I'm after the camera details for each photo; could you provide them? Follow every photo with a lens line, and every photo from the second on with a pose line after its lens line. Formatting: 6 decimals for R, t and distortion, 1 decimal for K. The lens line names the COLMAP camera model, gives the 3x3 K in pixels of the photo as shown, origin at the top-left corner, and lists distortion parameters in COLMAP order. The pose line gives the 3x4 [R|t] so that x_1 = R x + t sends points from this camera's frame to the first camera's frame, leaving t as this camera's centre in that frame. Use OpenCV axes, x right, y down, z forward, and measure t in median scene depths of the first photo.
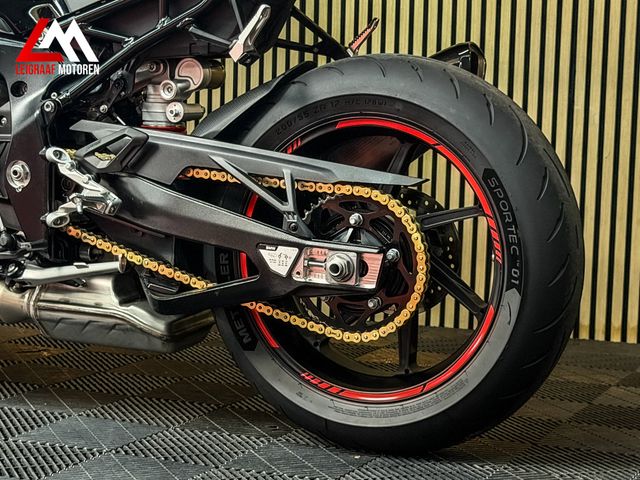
lens RADIAL K [[1415.1, 0, 321.0], [0, 1415.1, 245.1], [0, 0, 1]] dist [0.159987, 0.000000]
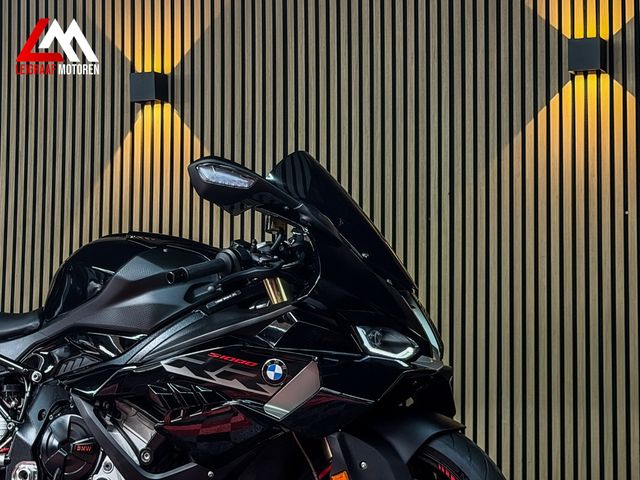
lens RADIAL K [[1435.0, 0, 316.0], [0, 1435.0, 240.9], [0, 0, 1]] dist [0.152181, 0.000000]
pose [[0.999731, -0.005965, 0.022412, -0.019838], [0.010241, 0.980590, -0.195803, -0.006189], [-0.020809, 0.195980, 0.980387, -0.414395]]
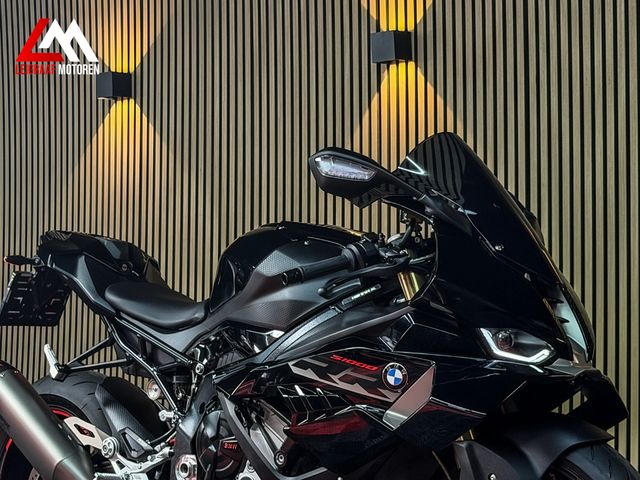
lens RADIAL K [[1435.0, 0, 317.4], [0, 1435.0, 239.4], [0, 0, 1]] dist [0.152181, 0.000000]
pose [[0.958798, -0.028078, -0.282698, 0.261943], [-0.011463, 0.990470, -0.137252, -0.093283], [0.283858, 0.134837, 0.949338, -0.310860]]
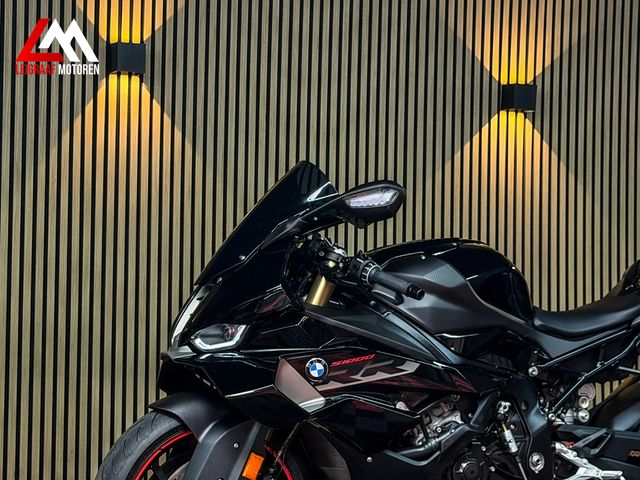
lens RADIAL K [[1415.1, 0, 321.9], [0, 1415.1, 240.5], [0, 0, 1]] dist [0.159987, 0.000000]
pose [[0.670077, 0.039543, 0.741238, -1.575943], [0.075002, 0.989863, -0.120608, -0.122108], [-0.738493, 0.136411, 0.660318, 0.120576]]
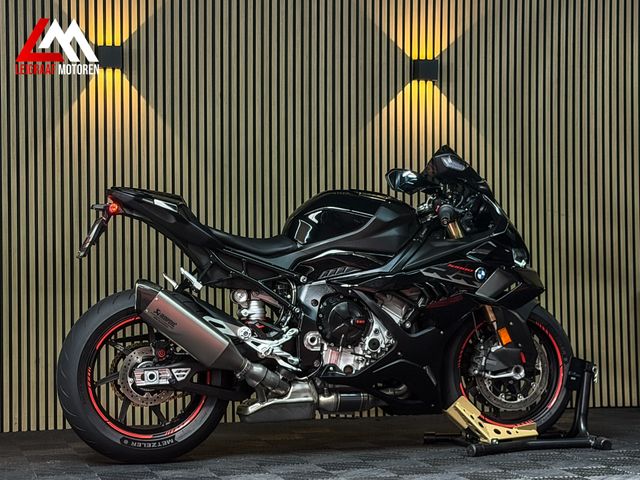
lens RADIAL K [[1435.0, 0, 319.2], [0, 1435.0, 244.2], [0, 0, 1]] dist [0.152181, 0.000000]
pose [[0.766200, -0.019034, 0.642320, -1.760176], [0.084548, 0.993858, -0.071403, -0.049809], [-0.637015, 0.109016, 0.763103, -0.743426]]
